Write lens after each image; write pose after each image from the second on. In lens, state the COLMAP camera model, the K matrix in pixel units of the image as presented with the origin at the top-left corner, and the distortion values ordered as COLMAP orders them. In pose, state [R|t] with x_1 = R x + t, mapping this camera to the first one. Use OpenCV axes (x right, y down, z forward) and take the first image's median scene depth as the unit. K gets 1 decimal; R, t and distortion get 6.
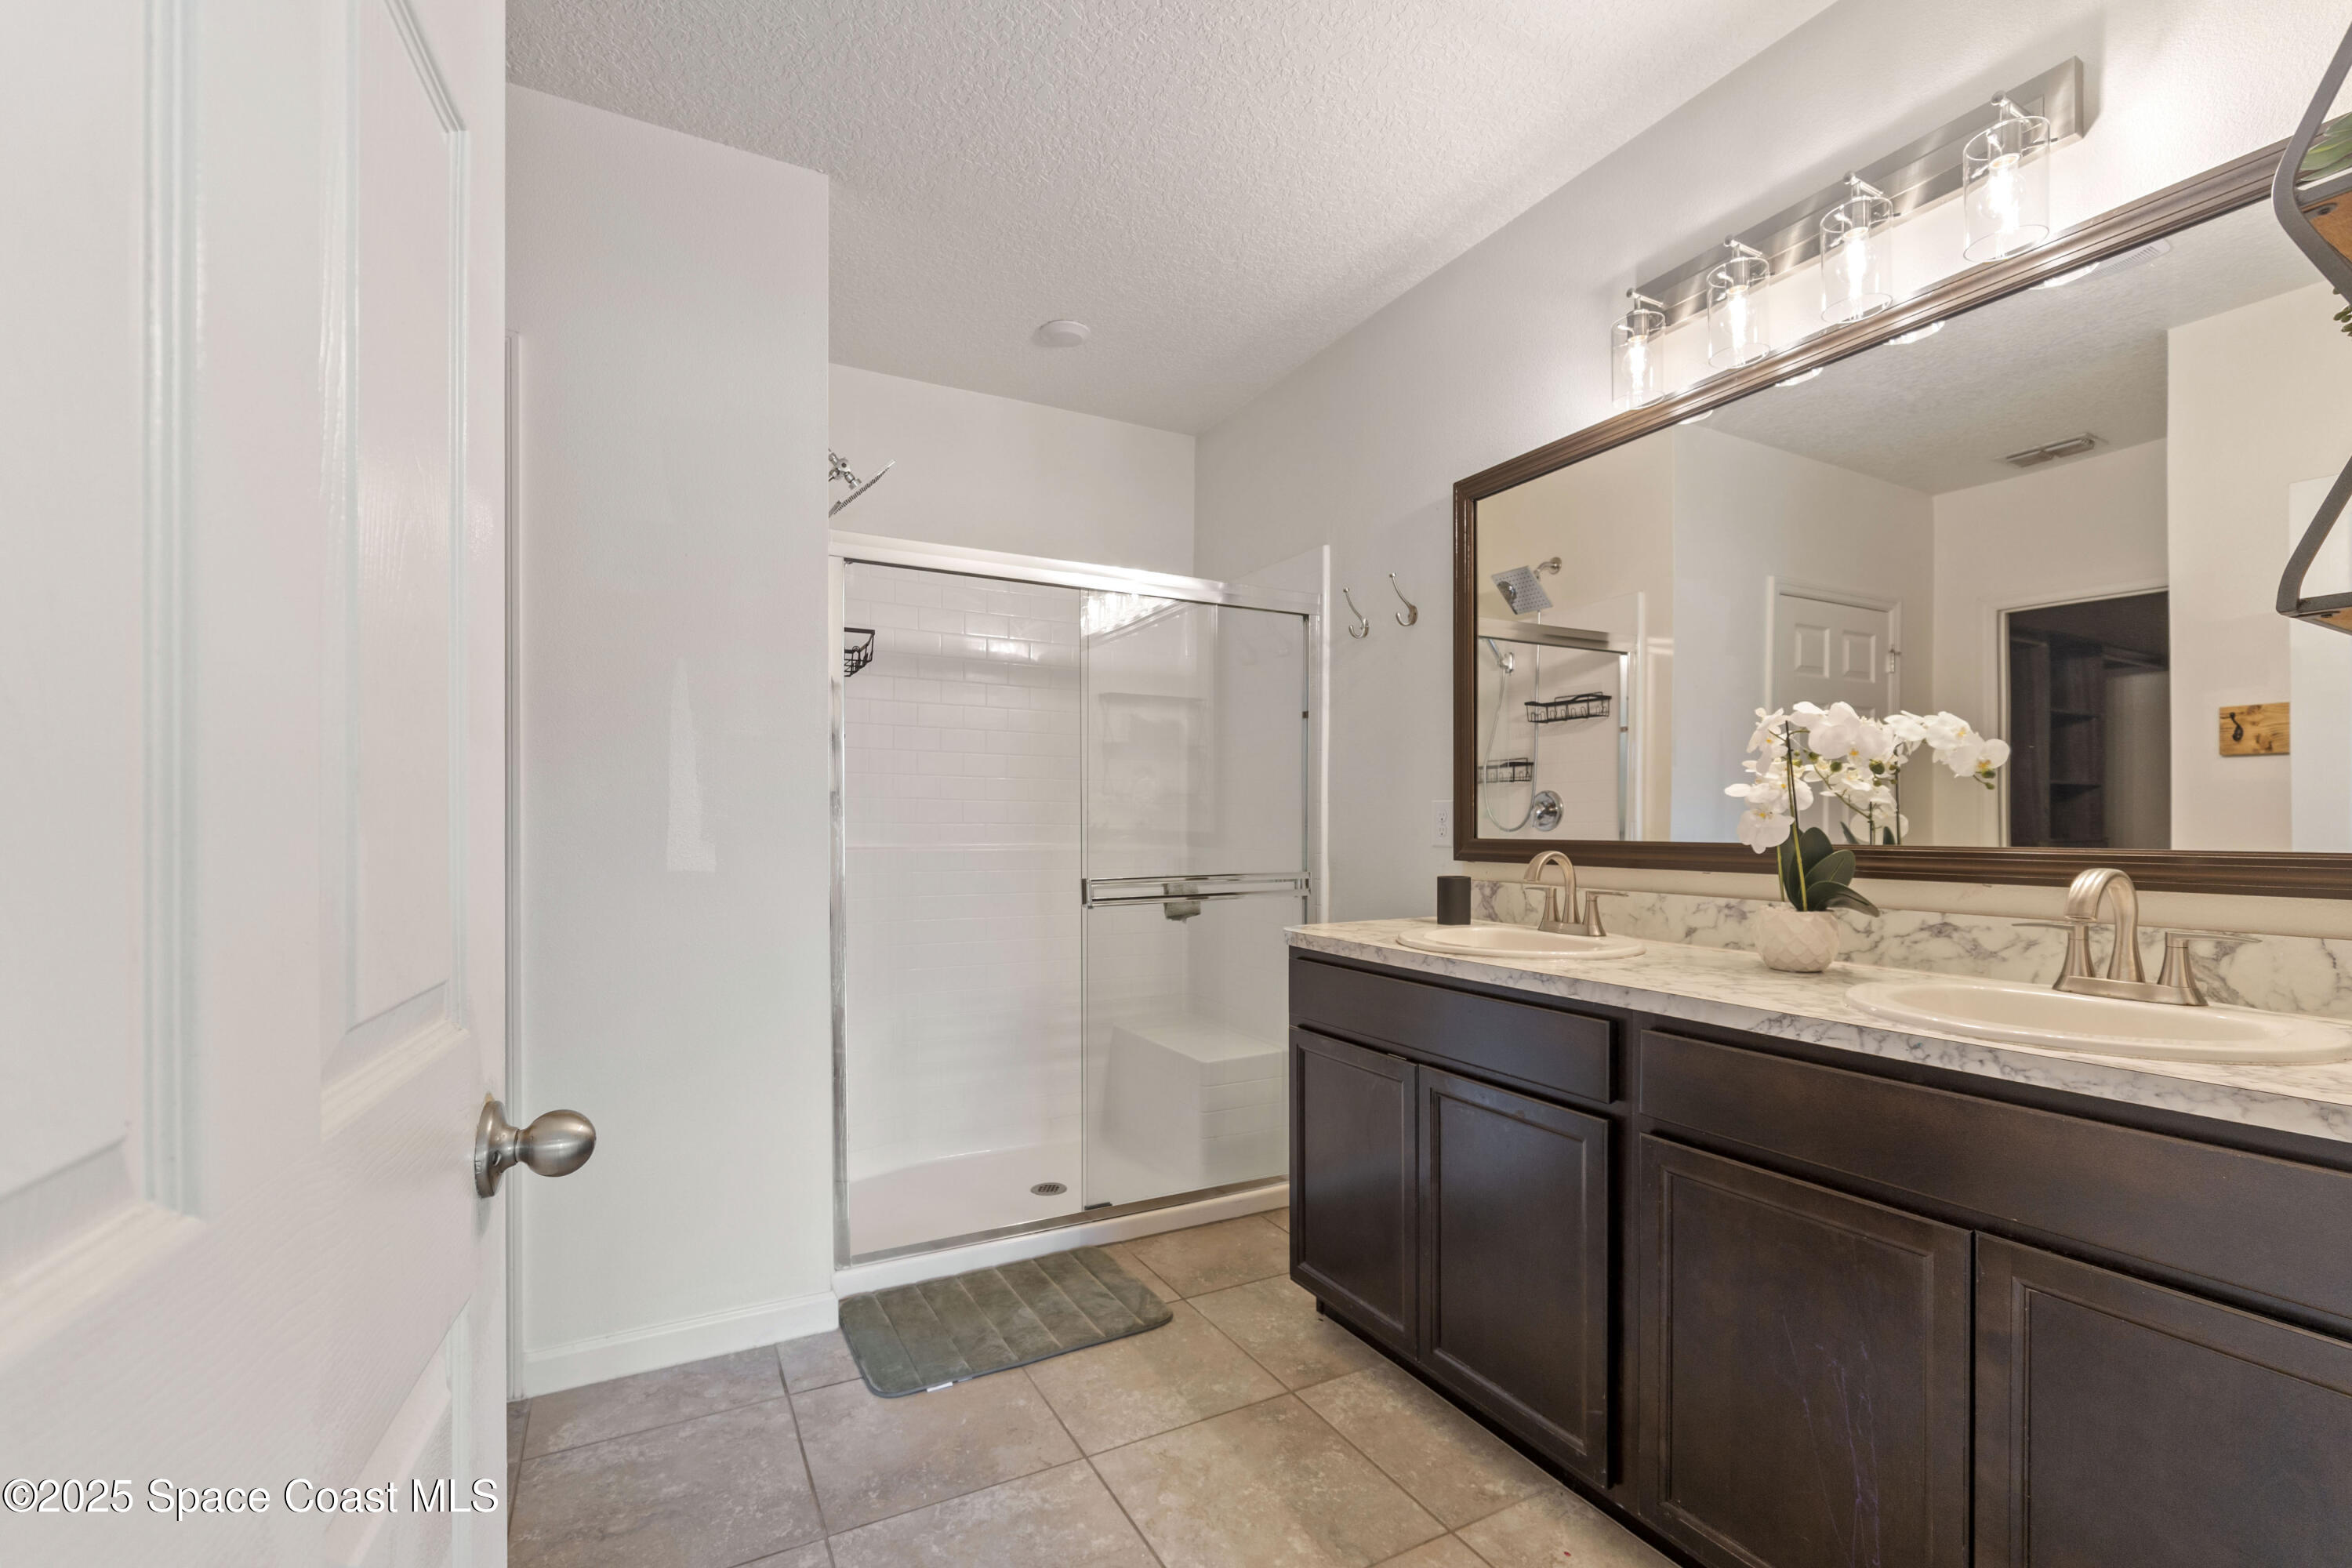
lens RADIAL K [[1032.4, 0, 1173.6], [0, 1032.4, 818.8], [0, 0, 1]] dist [0.000499, 0.000001]
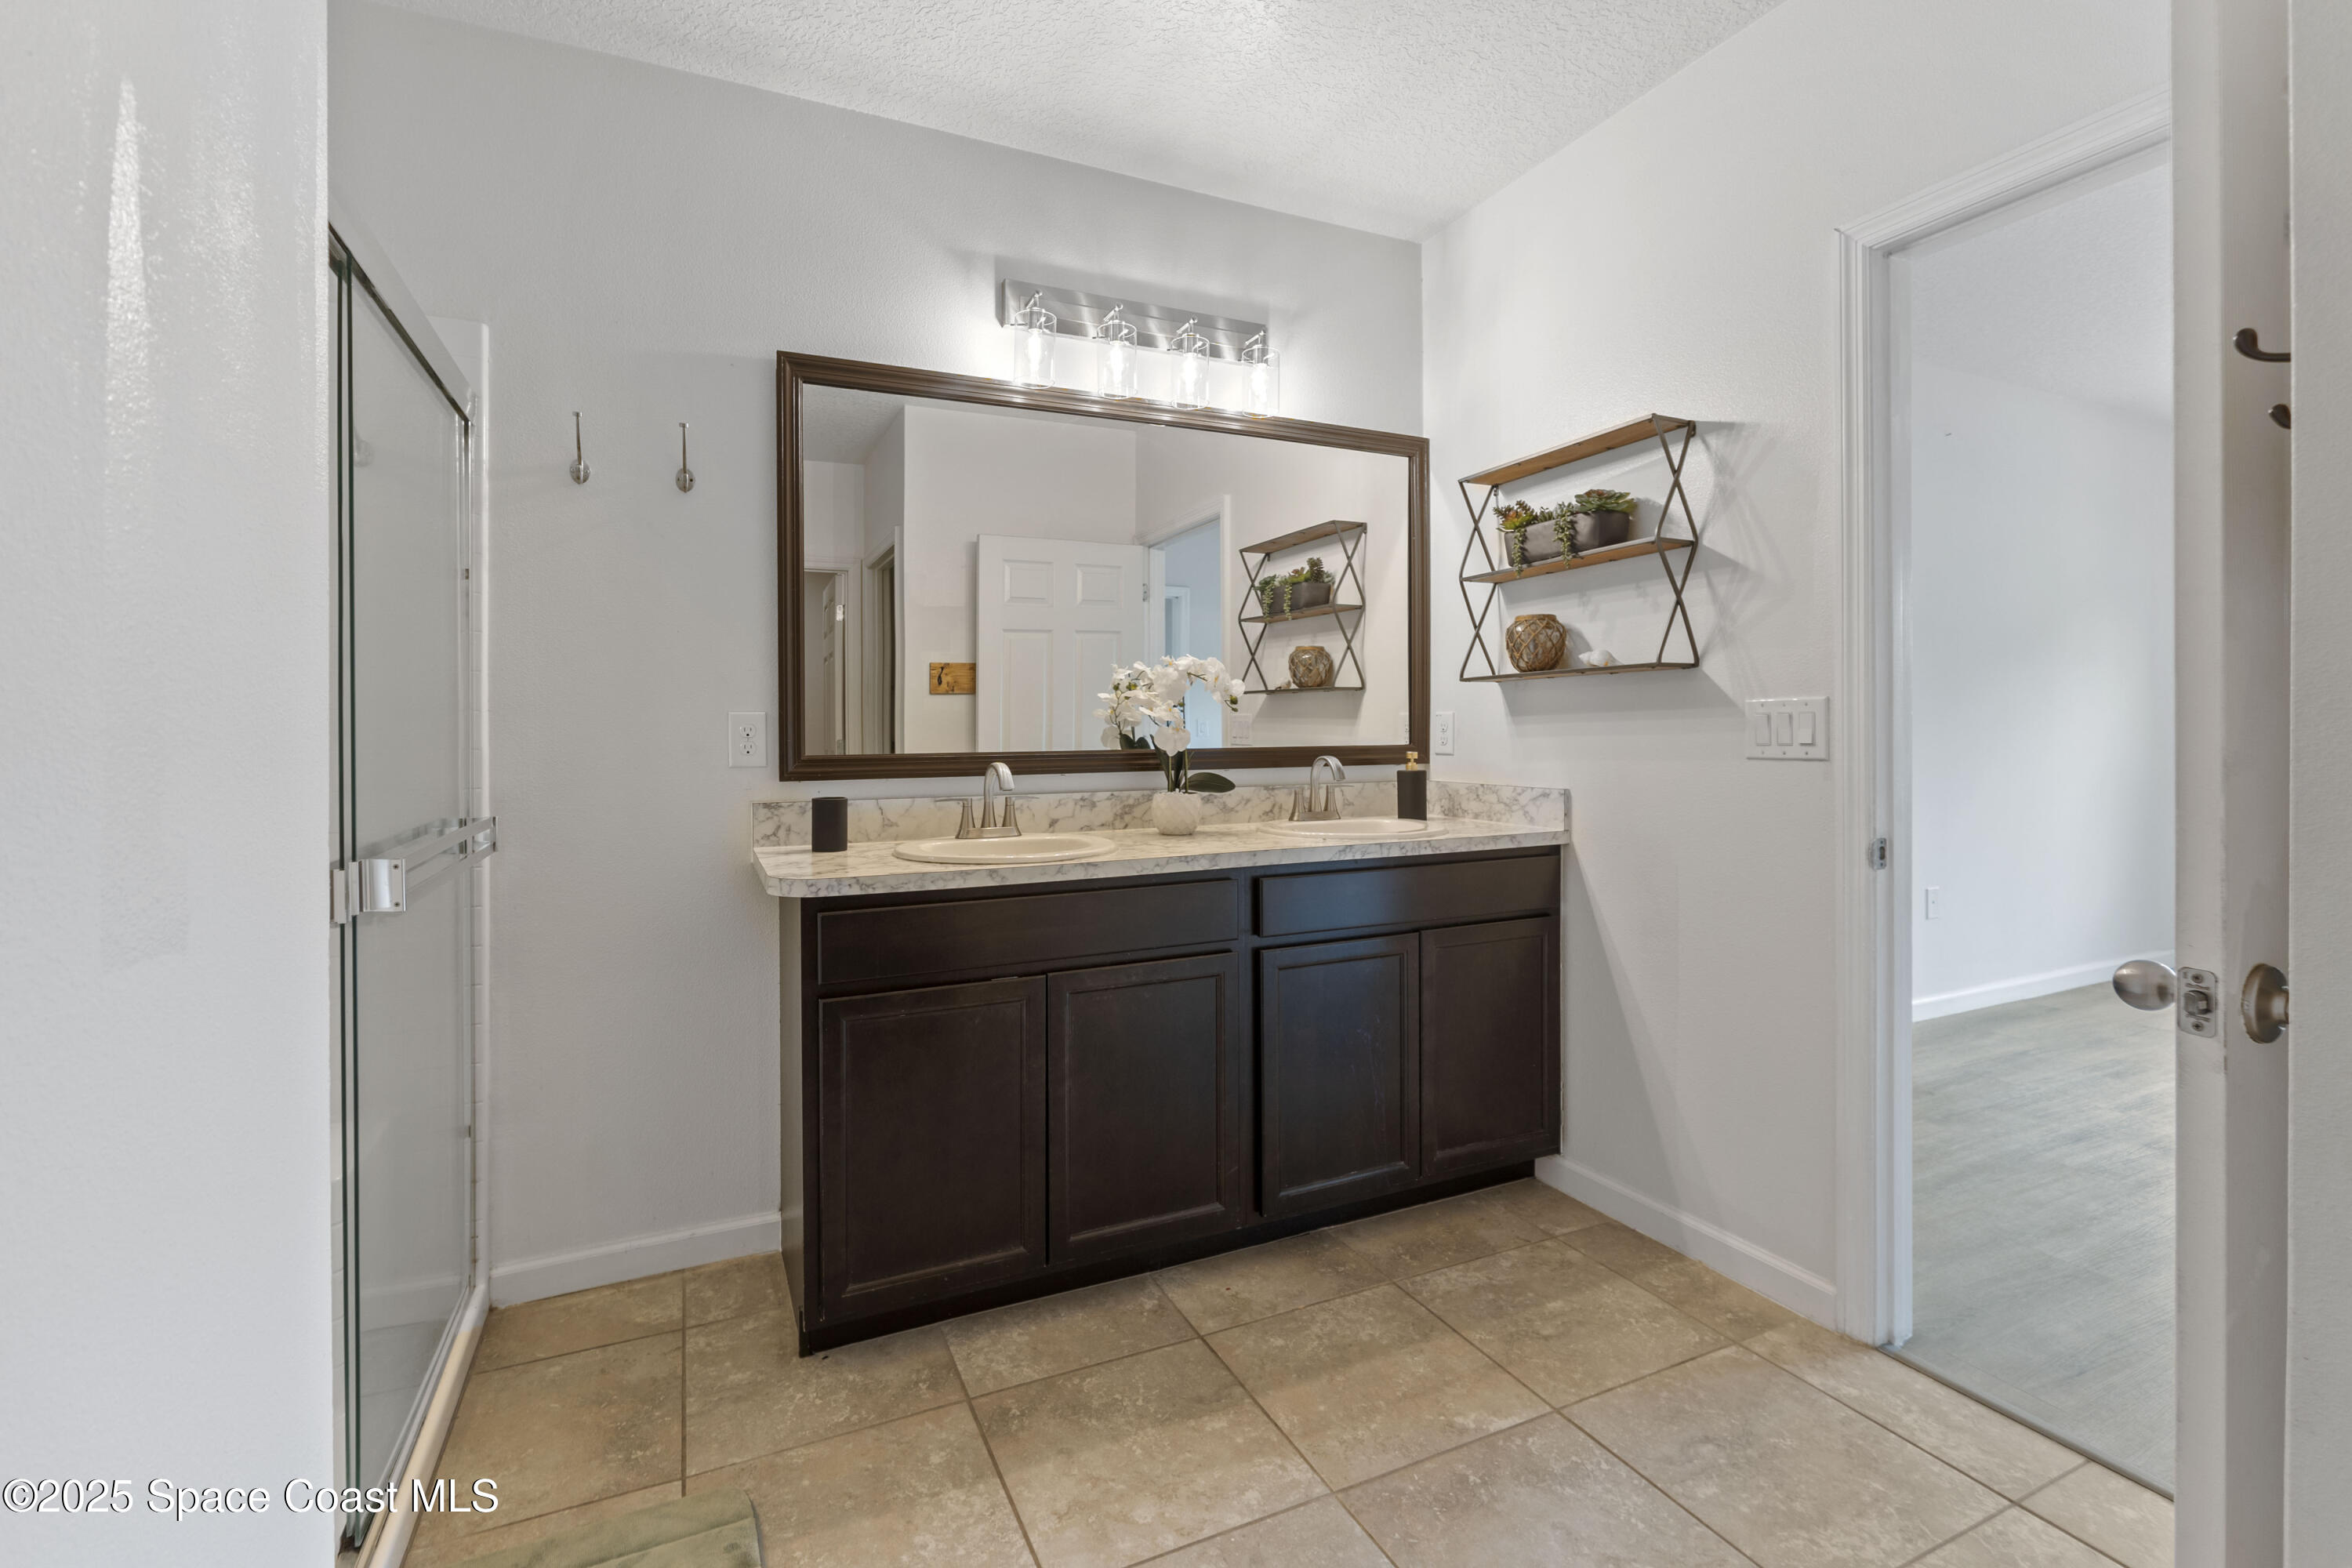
lens RADIAL K [[1032.8, 0, 1170.9], [0, 1032.8, 734.5], [0, 0, 1]] dist [-0.000781, -0.000048]
pose [[0.051424, -0.001408, 0.998676, -0.769582], [0.005474, 0.999984, 0.001128, 0.001585], [-0.998662, 0.005409, 0.051431, 0.821493]]
